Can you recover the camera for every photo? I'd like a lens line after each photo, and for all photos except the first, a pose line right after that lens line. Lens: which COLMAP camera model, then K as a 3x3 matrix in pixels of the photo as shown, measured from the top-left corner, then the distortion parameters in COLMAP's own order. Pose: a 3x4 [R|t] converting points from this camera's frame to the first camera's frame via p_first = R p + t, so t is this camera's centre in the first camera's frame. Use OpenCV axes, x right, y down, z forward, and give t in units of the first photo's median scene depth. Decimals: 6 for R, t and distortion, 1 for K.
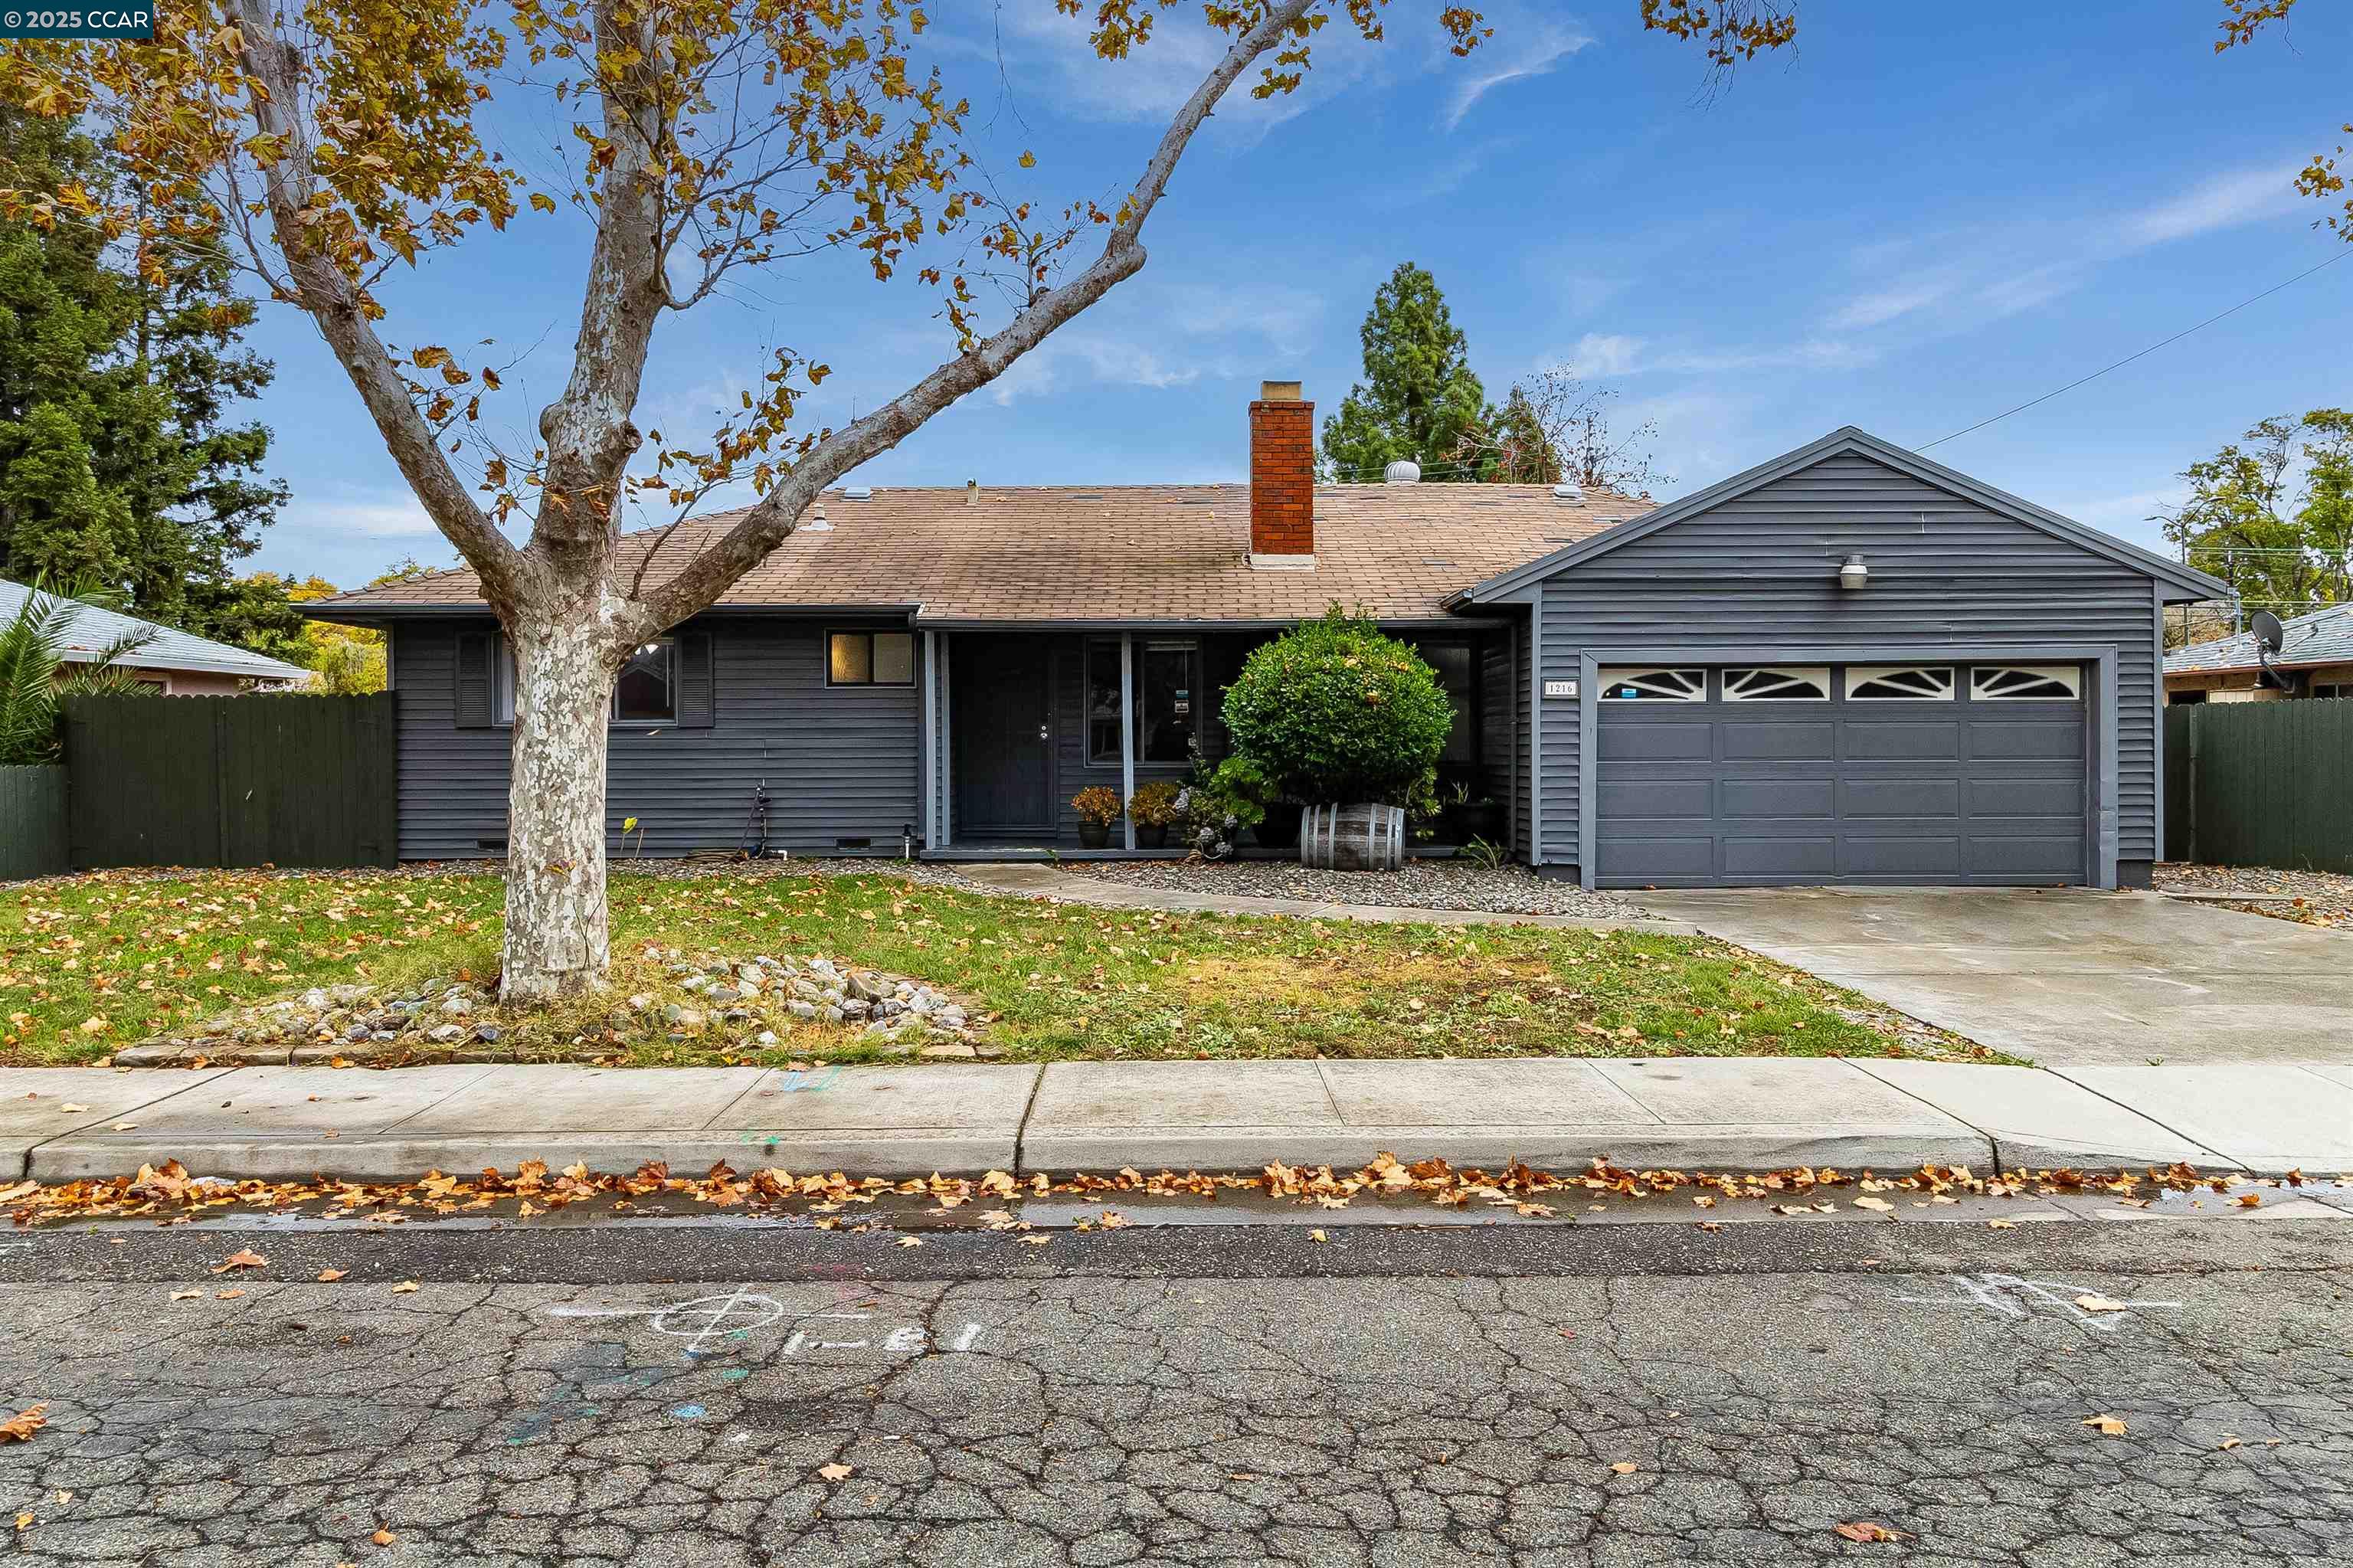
lens RADIAL K [[1614.5, 0, 1174.8], [0, 1614.5, 773.1], [0, 0, 1]] dist [0.005617, -0.002887]
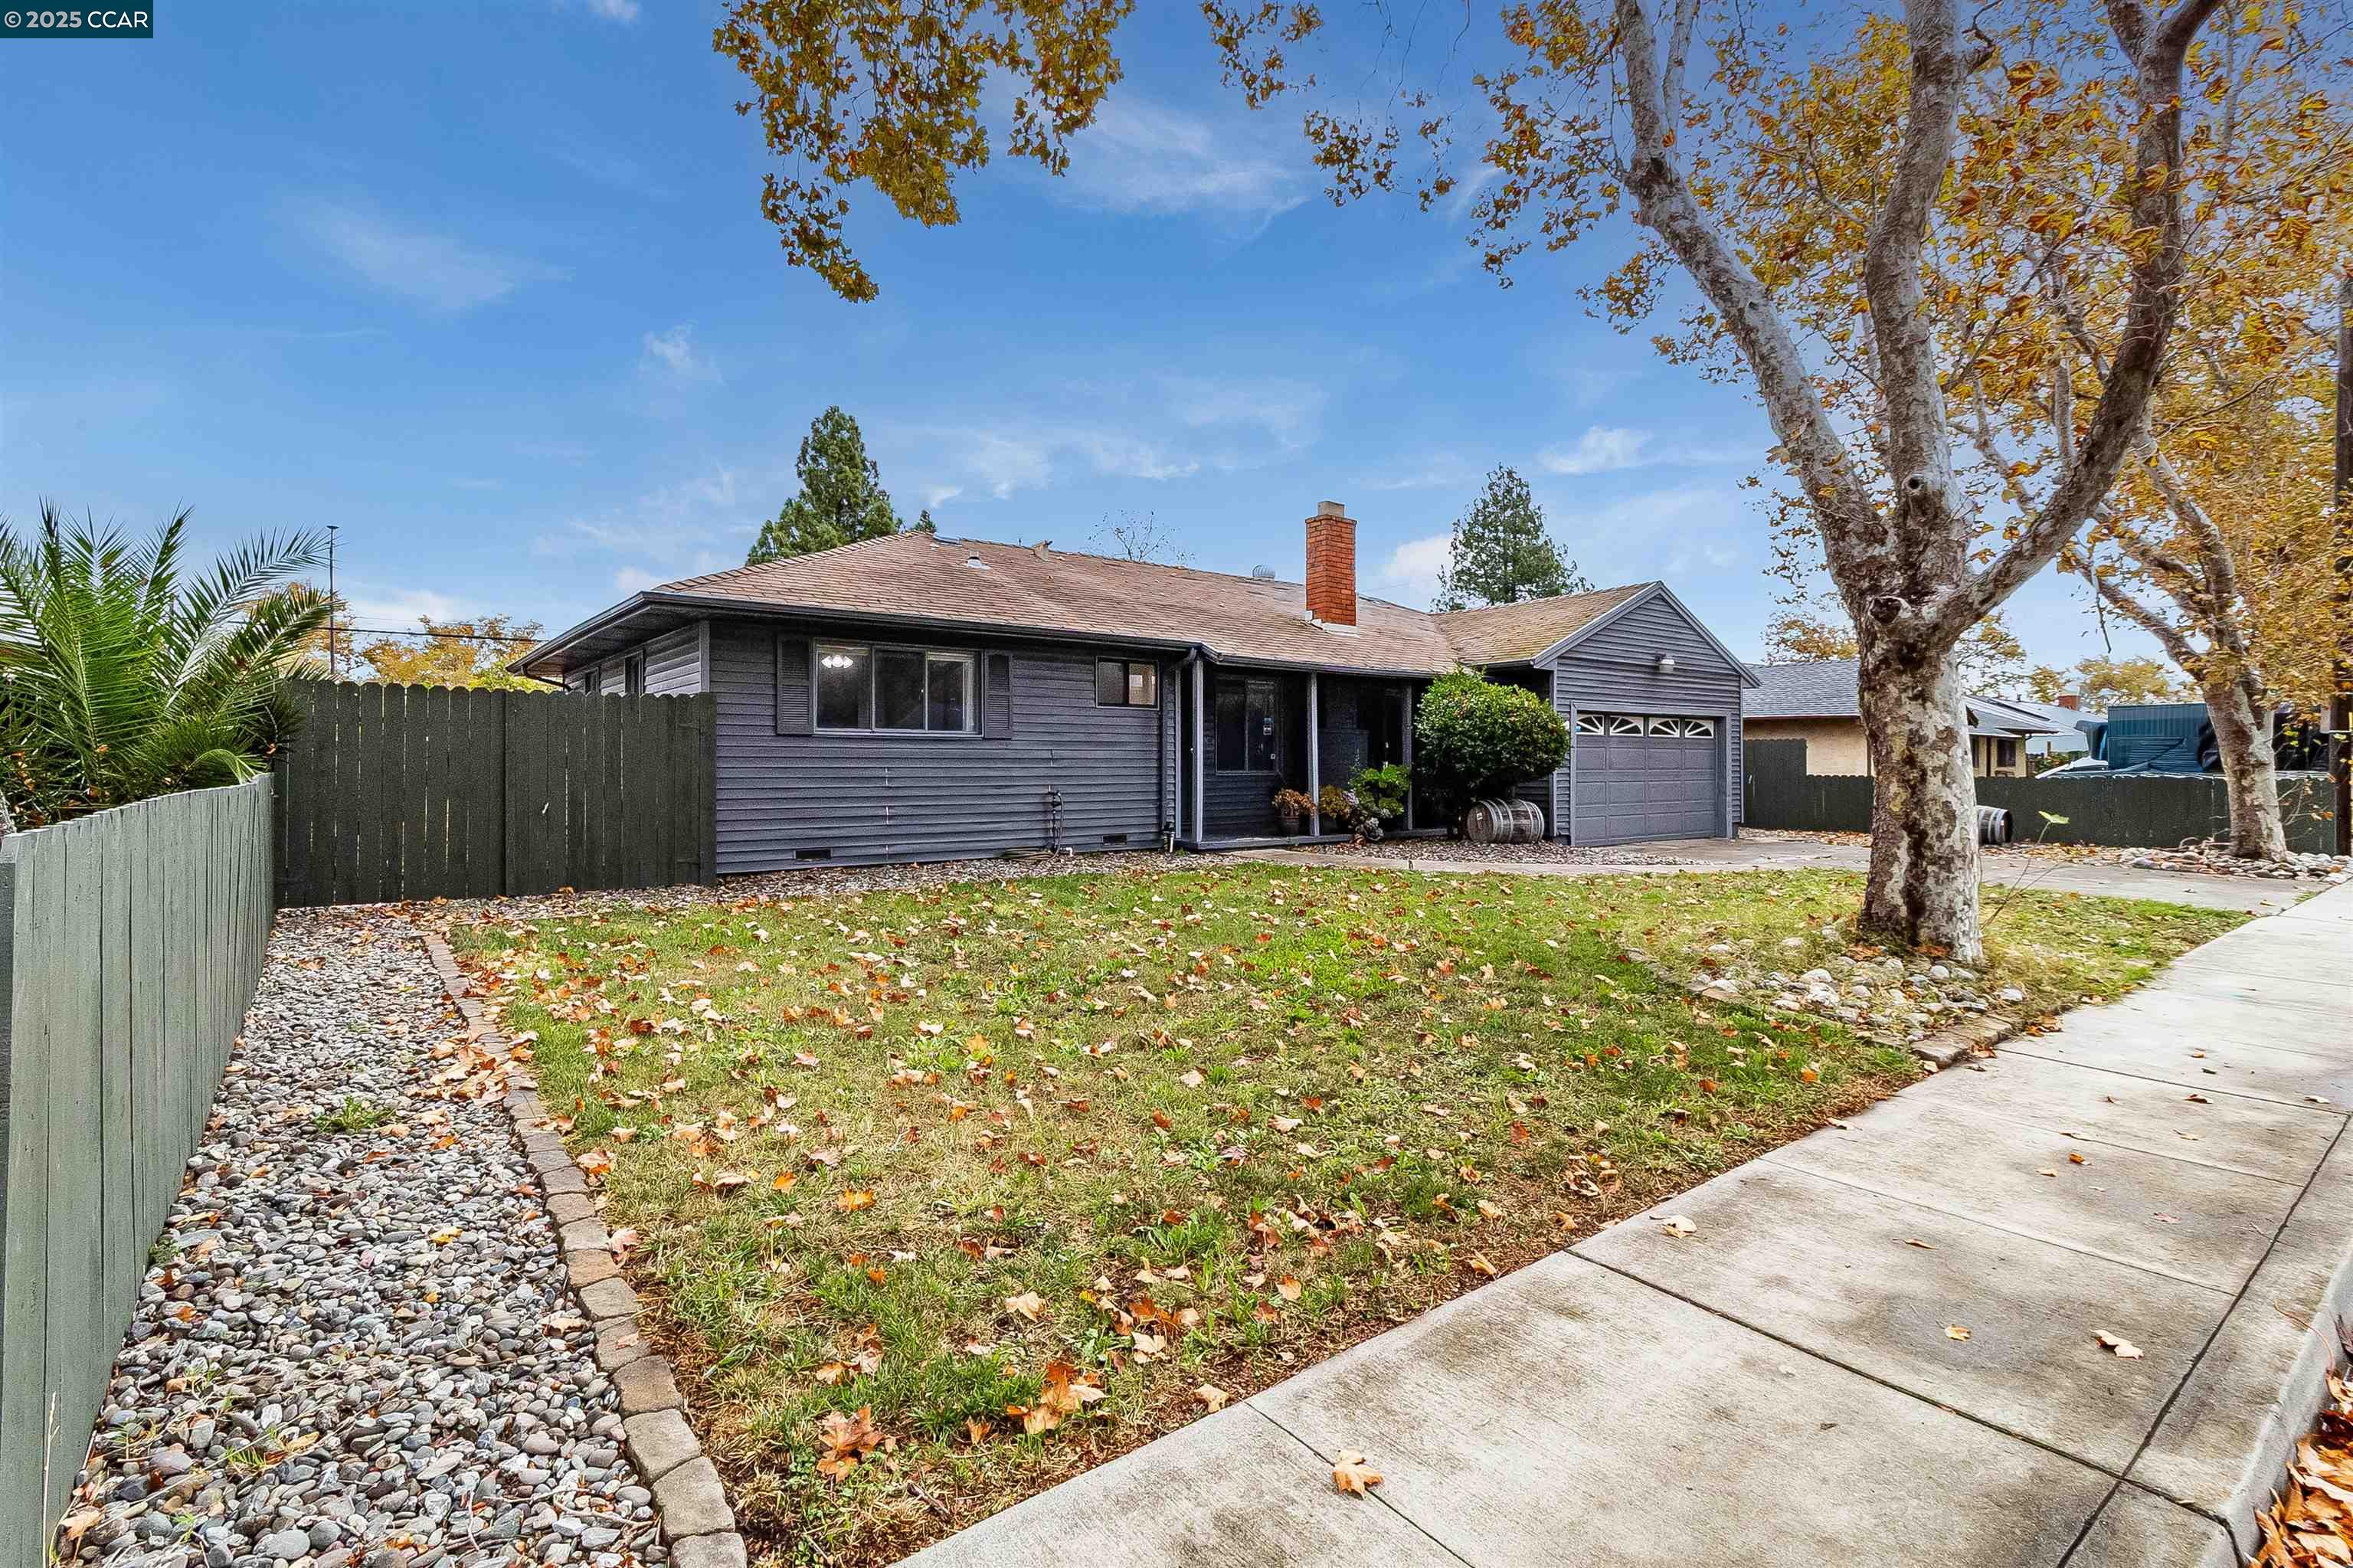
lens RADIAL K [[1103.1, 0, 1173.6], [0, 1103.1, 769.6], [0, 0, 1]] dist [-0.012570, 0.001377]
pose [[0.798932, 0.000986, 0.601420, -0.713264], [0.005562, 0.999944, -0.009027, -0.000396], [-0.601395, 0.010557, 0.798882, 0.356546]]
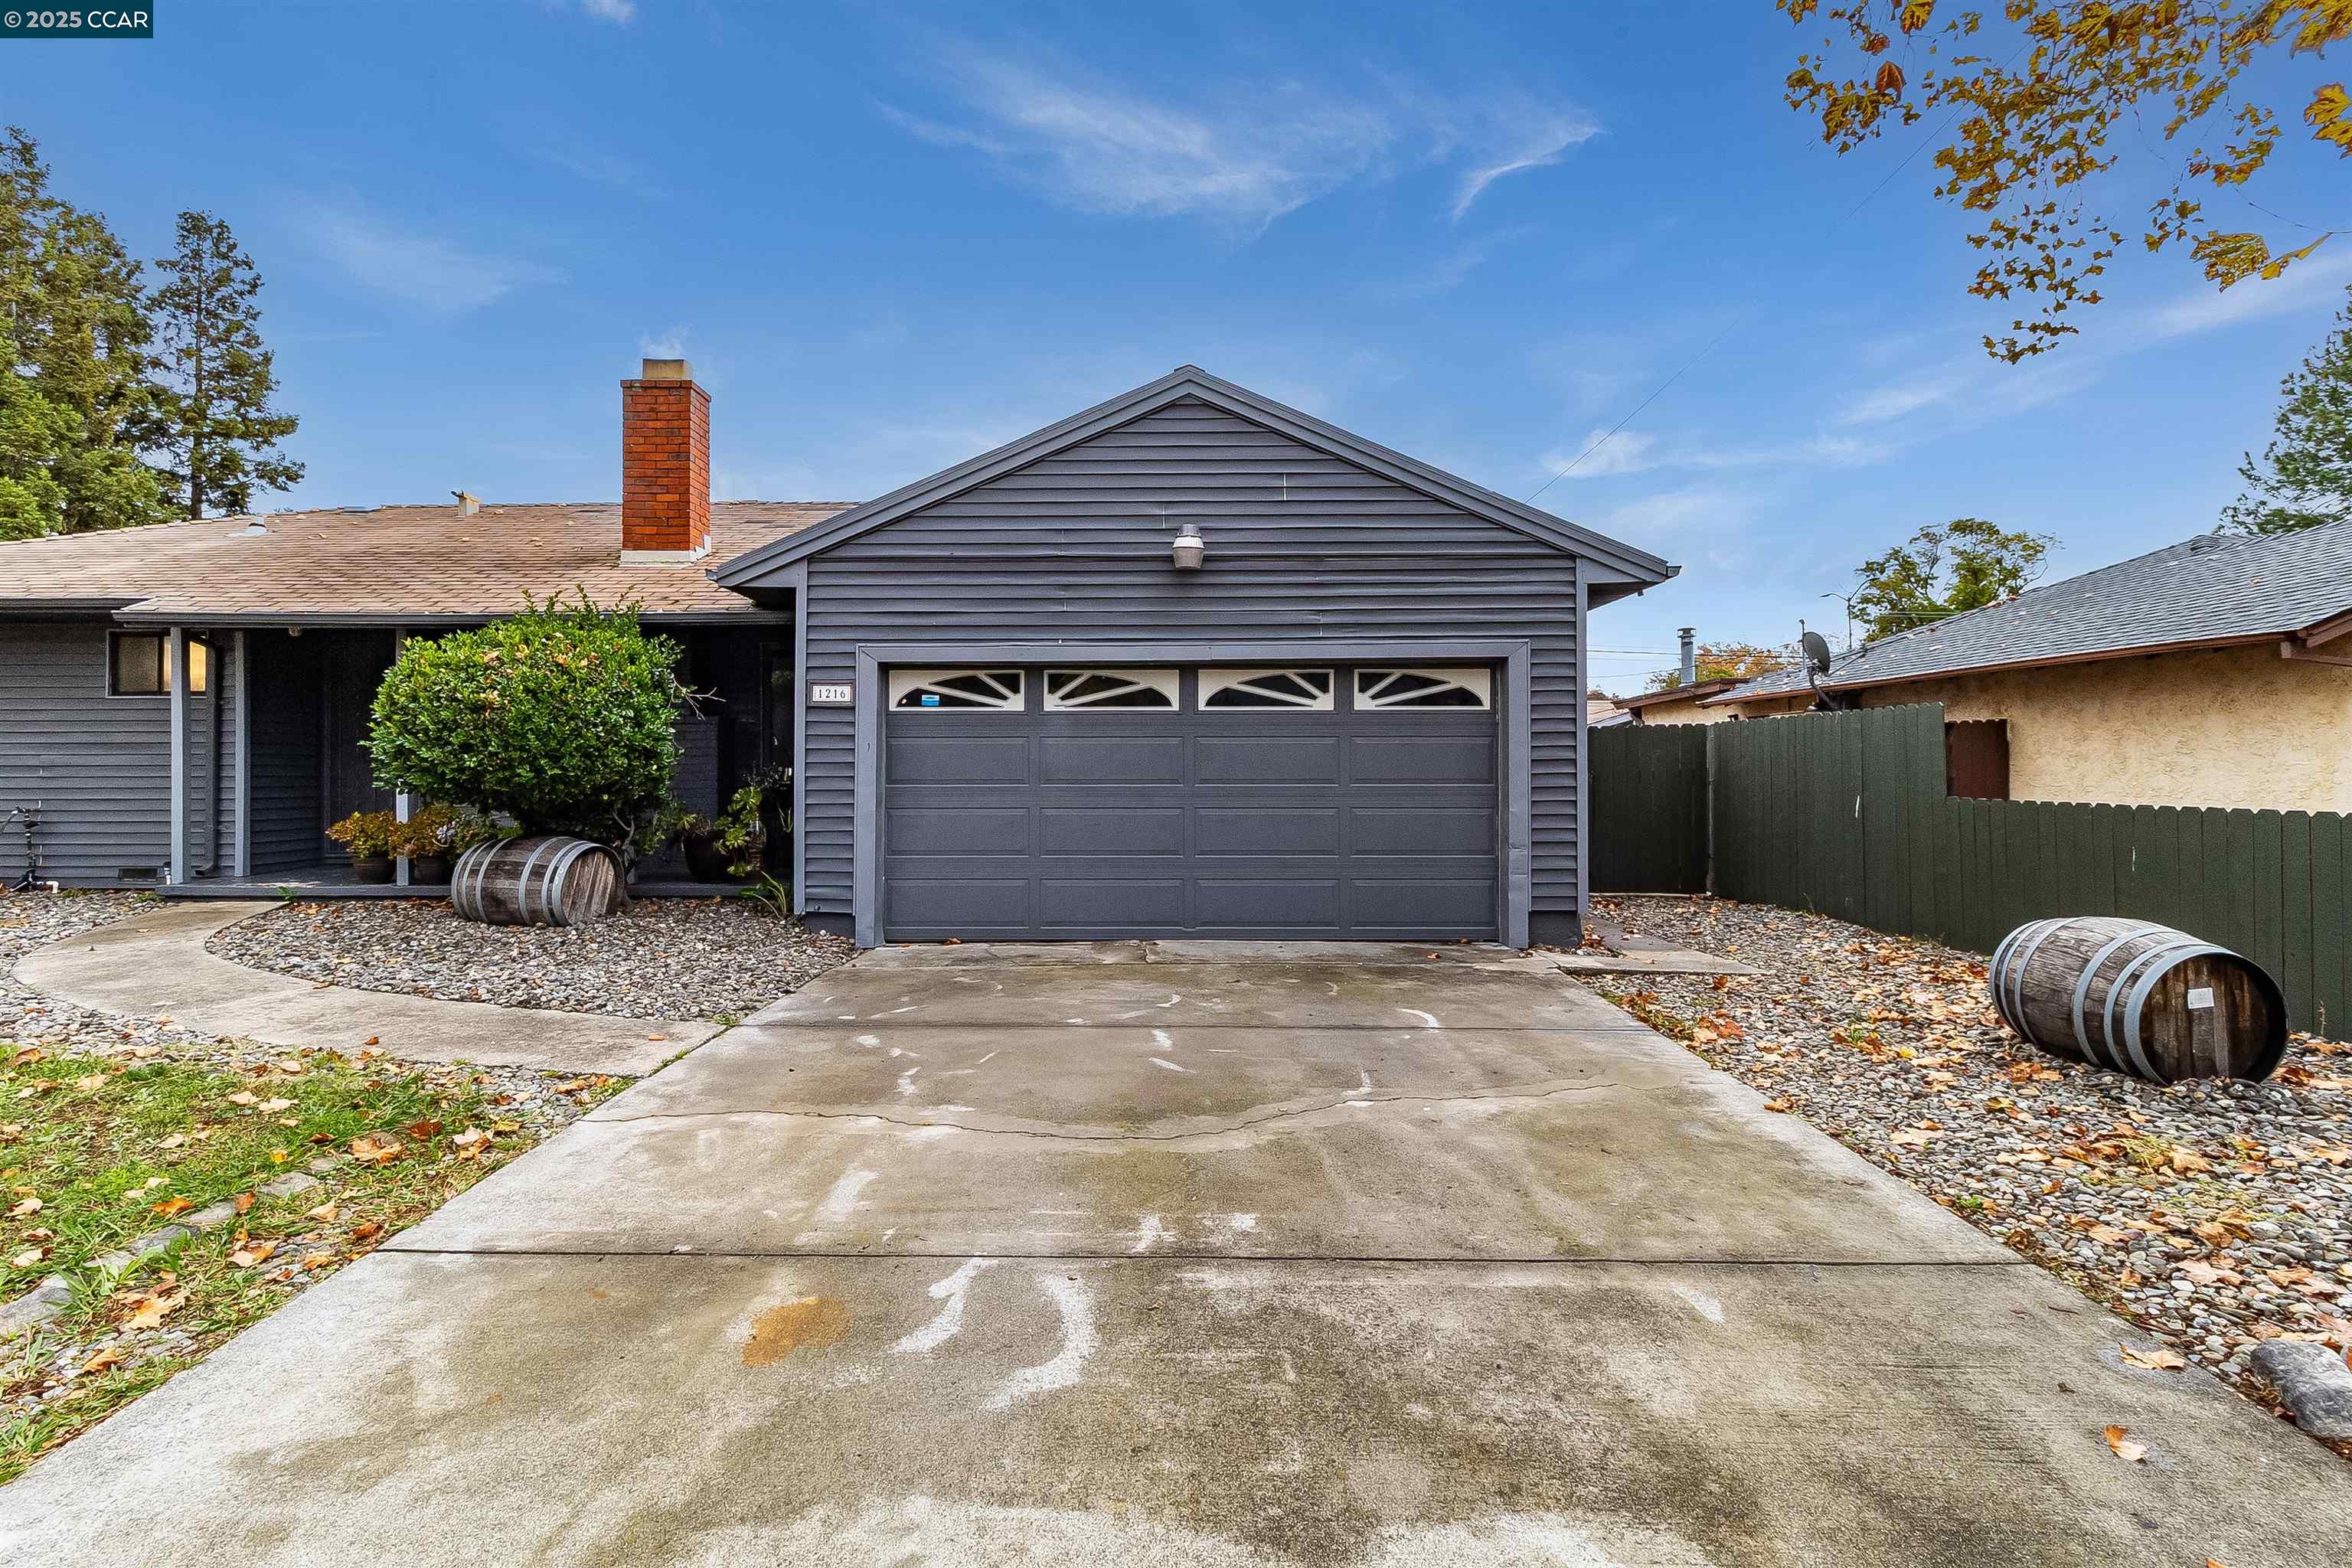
lens RADIAL K [[1083.2, 0, 1179.8], [0, 1083.2, 777.3], [0, 0, 1]] dist [0.004589, 0.000164]
pose [[0.999748, 0.003059, -0.022261, 0.418037], [-0.003251, 0.999958, -0.008584, -0.006591], [0.022233, 0.008654, 0.999715, 0.458592]]
